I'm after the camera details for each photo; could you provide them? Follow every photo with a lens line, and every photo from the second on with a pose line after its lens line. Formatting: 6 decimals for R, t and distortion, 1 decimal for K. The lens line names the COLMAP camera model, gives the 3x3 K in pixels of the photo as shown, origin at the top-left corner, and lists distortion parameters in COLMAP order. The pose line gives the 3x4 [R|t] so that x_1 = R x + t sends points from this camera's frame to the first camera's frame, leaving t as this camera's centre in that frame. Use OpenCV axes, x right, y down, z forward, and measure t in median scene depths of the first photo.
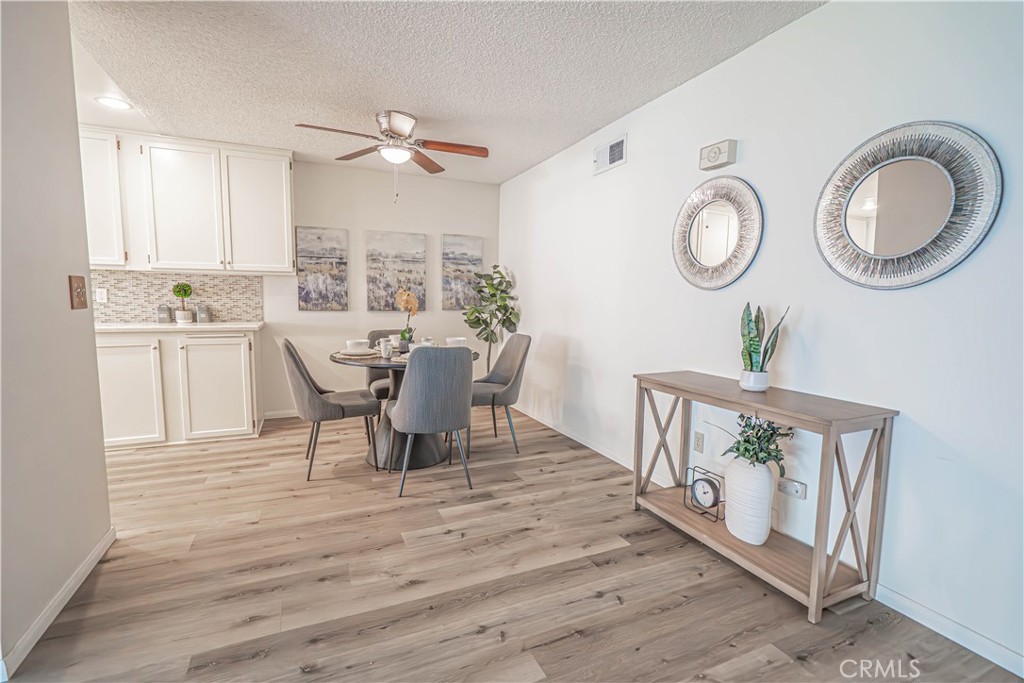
lens RADIAL K [[470.1, 0, 510.3], [0, 470.1, 346.0], [0, 0, 1]] dist [-0.003992, 0.000609]
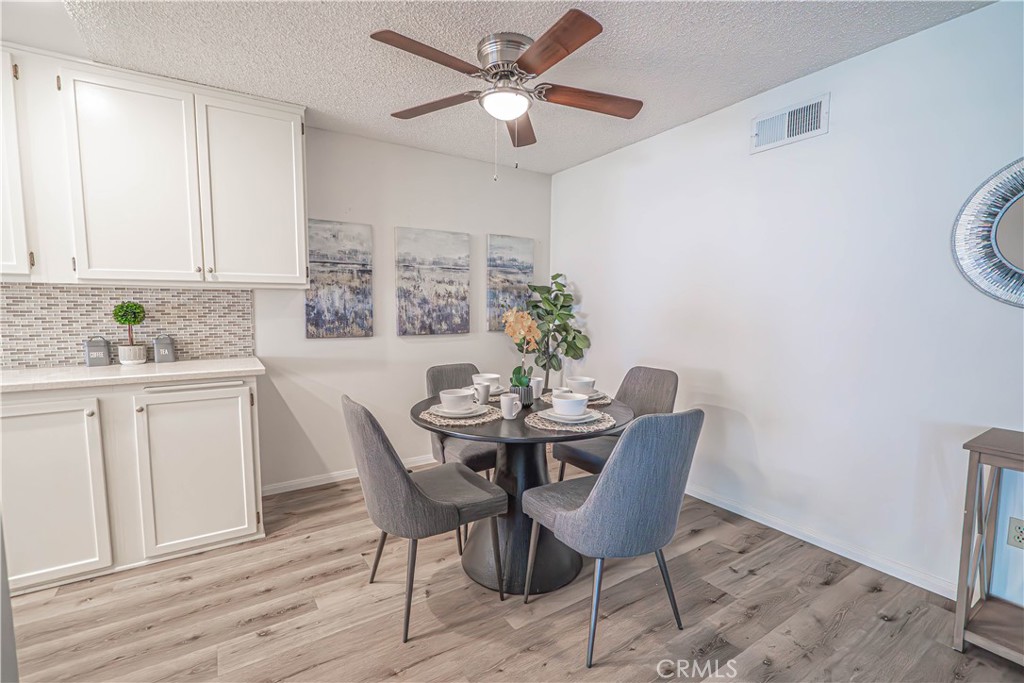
lens RADIAL K [[459.8, 0, 512.4], [0, 459.8, 346.2], [0, 0, 1]] dist [-0.003311, -0.000056]
pose [[0.987671, -0.024877, 0.154553, -0.271529], [0.027177, 0.999549, -0.012783, -0.050216], [-0.154165, 0.016825, 0.987902, 0.292790]]
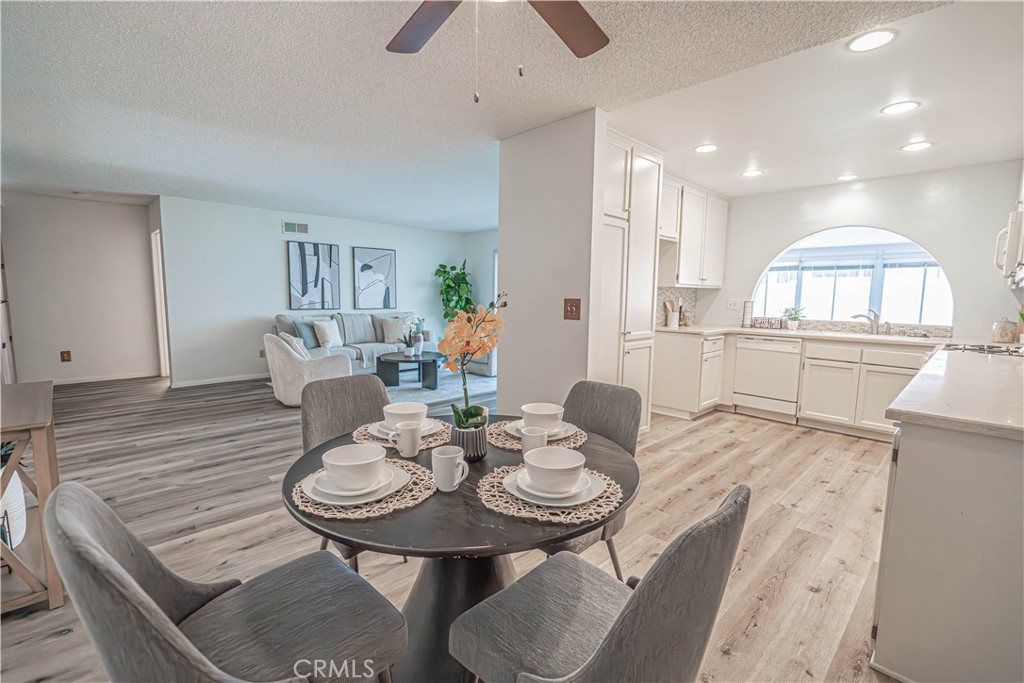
lens RADIAL K [[459.8, 0, 512.4], [0, 459.8, 346.2], [0, 0, 1]] dist [-0.003311, -0.000056]
pose [[-0.937173, 0.016384, -0.348481, -0.091444], [-0.059662, 0.976654, 0.206367, -0.143443], [0.343727, 0.214192, -0.914316, 1.129817]]
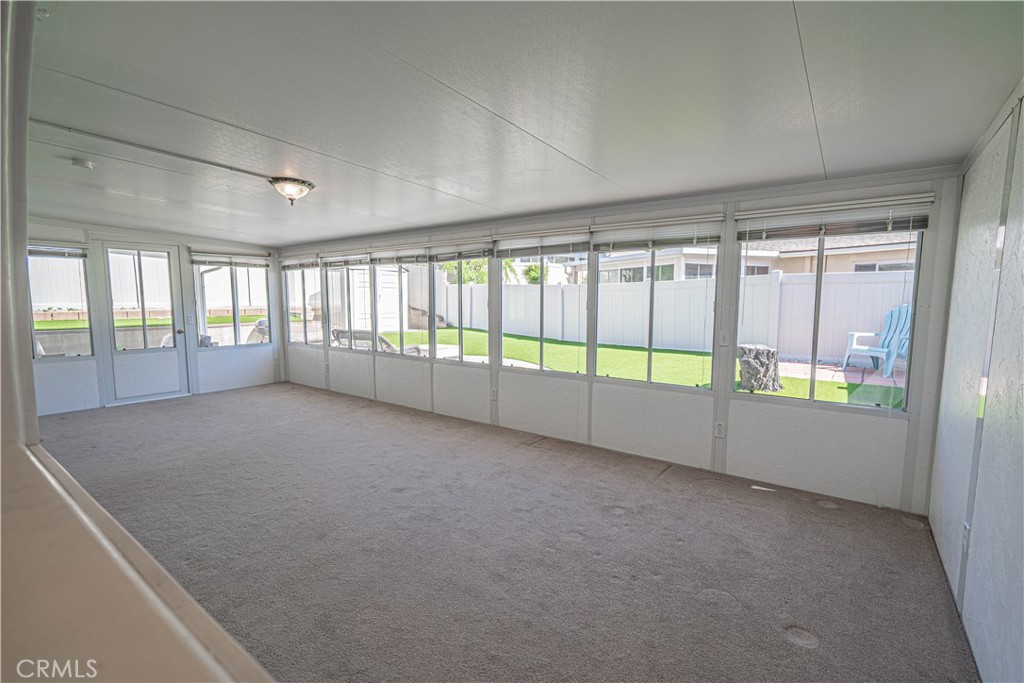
lens RADIAL K [[459.8, 0, 512.4], [0, 459.8, 346.2], [0, 0, 1]] dist [-0.003311, -0.000056]
pose [[-0.872859, 0.037200, -0.486553, -1.286296], [-0.063472, 0.979964, 0.188791, -0.105537], [0.483827, 0.195670, -0.853009, 0.484048]]
